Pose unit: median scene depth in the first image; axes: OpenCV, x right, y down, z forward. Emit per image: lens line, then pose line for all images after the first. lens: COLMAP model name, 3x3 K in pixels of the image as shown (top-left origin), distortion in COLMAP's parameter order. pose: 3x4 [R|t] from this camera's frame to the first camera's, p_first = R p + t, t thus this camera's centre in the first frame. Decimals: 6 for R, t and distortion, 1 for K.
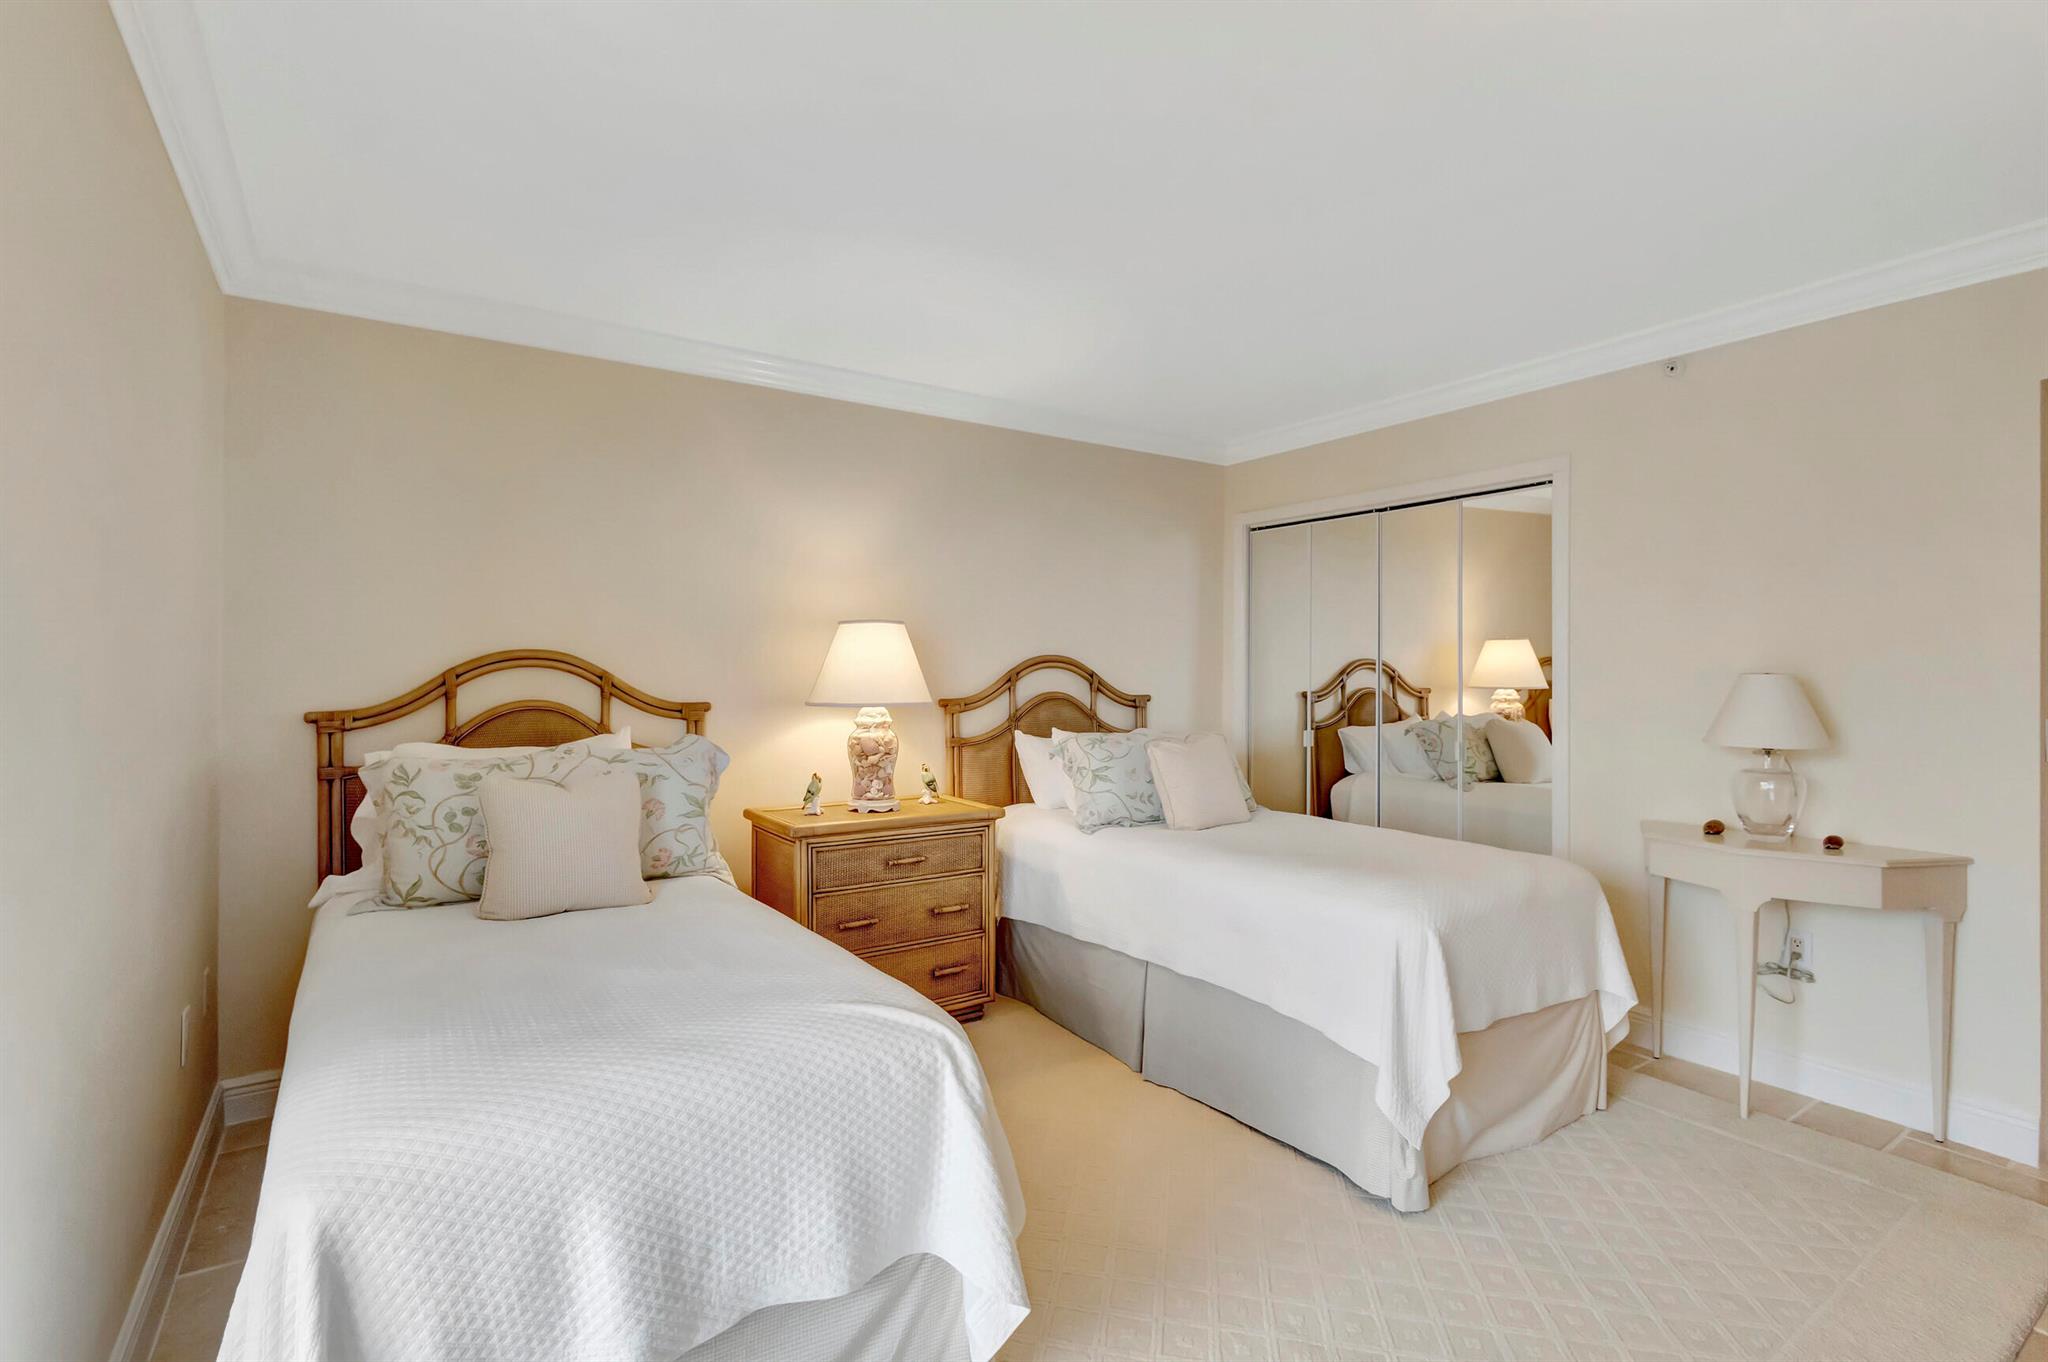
lens RADIAL K [[948.2, 0, 1019.8], [0, 948.2, 684.0], [0, 0, 1]] dist [0.004418, -0.000008]
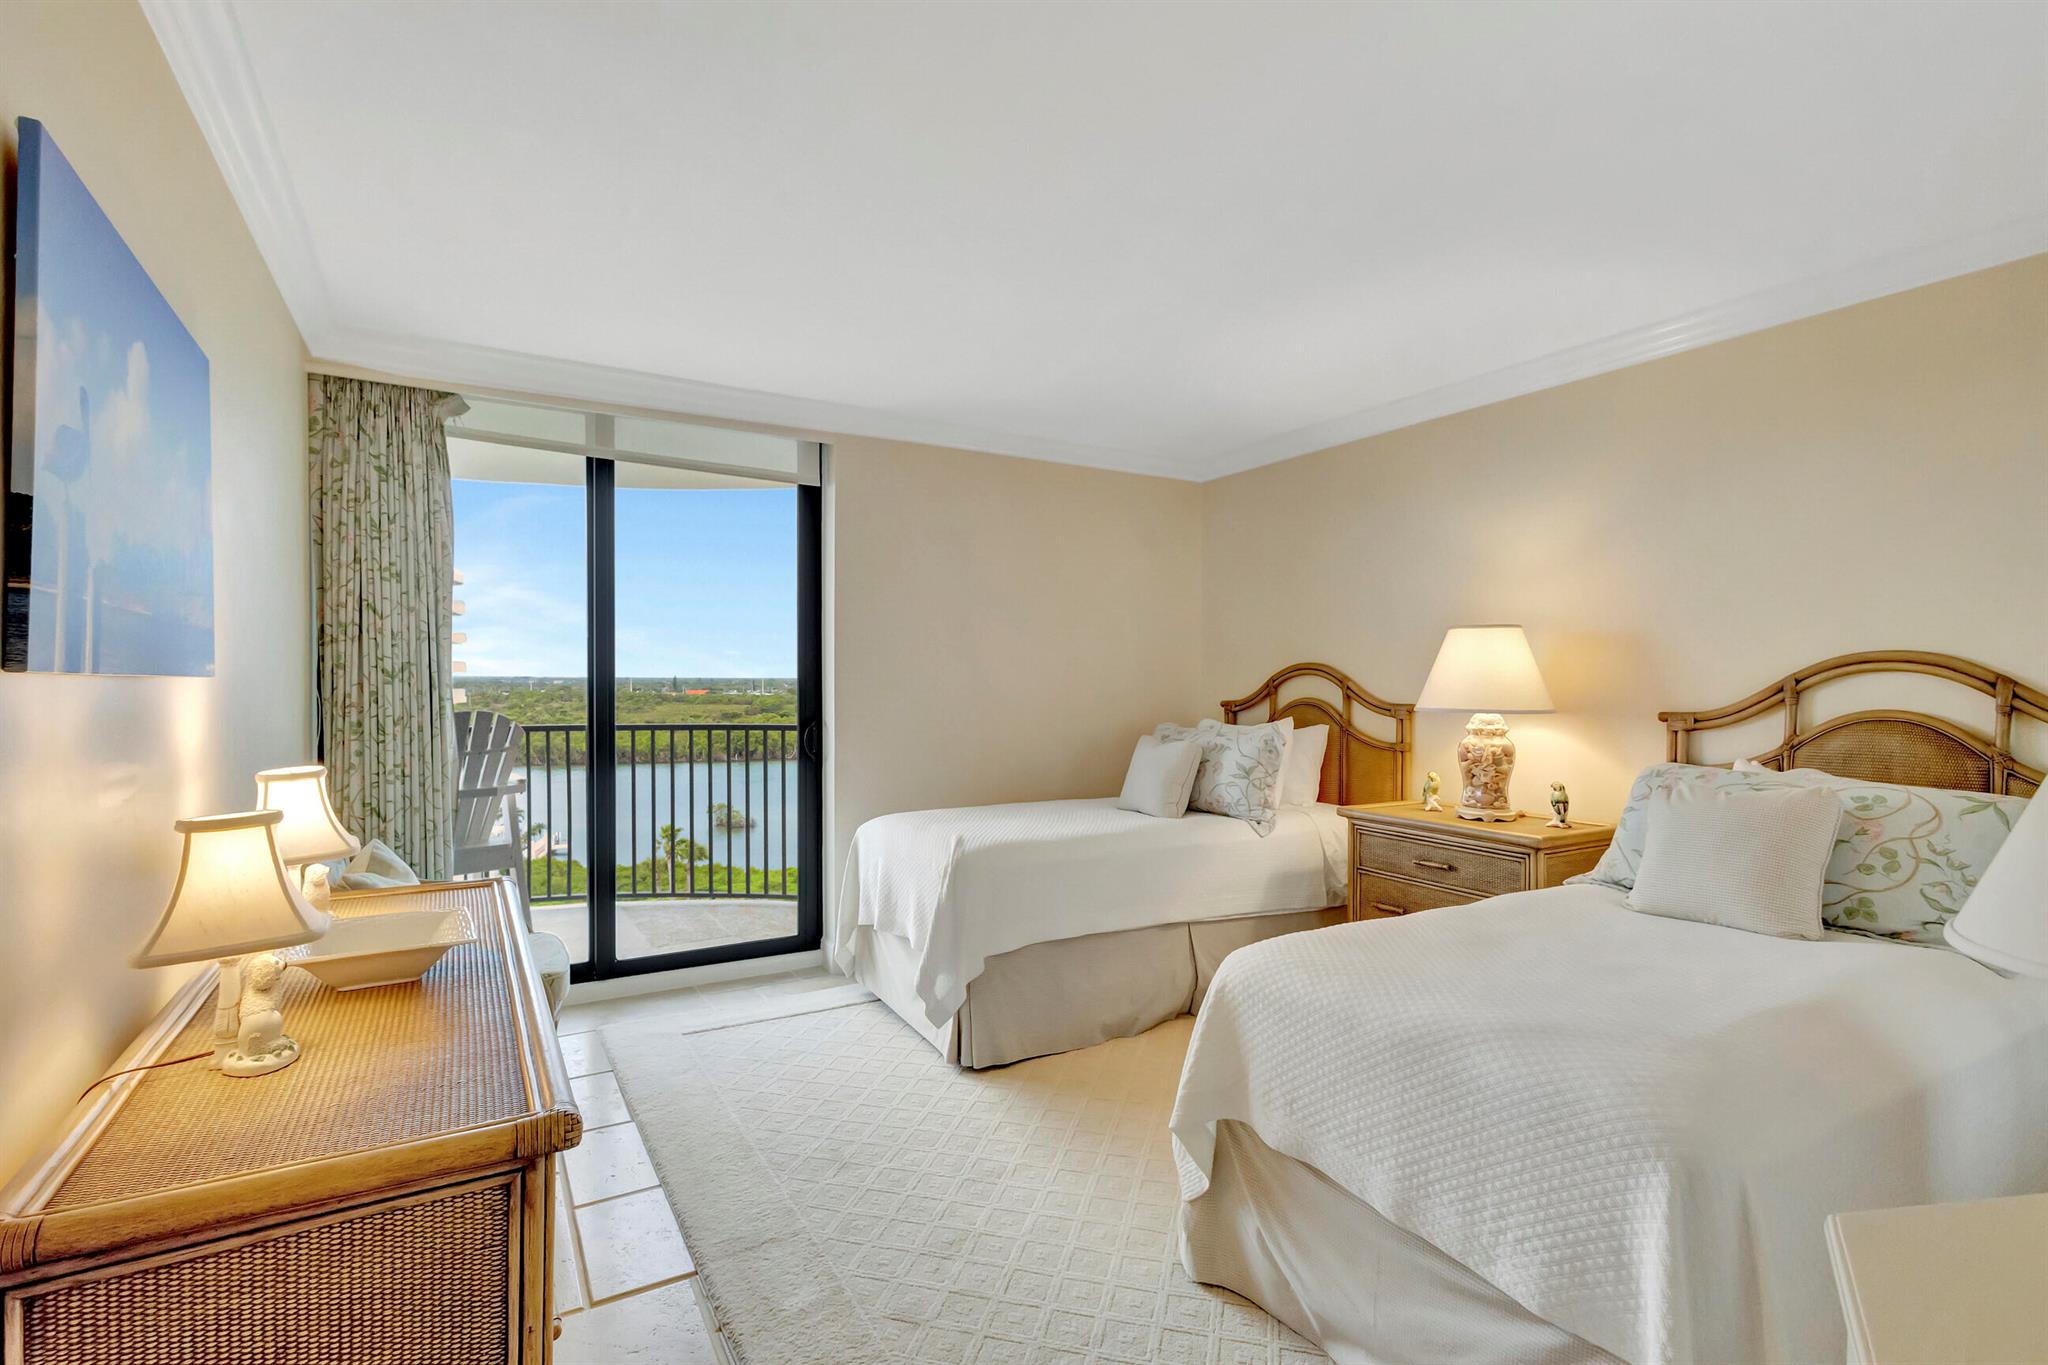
lens RADIAL K [[948.2, 0, 1019.8], [0, 948.2, 685.5], [0, 0, 1]] dist [0.004418, -0.000008]
pose [[-0.067657, 0.009608, -0.997662, 0.862881], [-0.013650, 0.999851, 0.010555, -0.008542], [0.997615, 0.014332, -0.067516, 0.590708]]
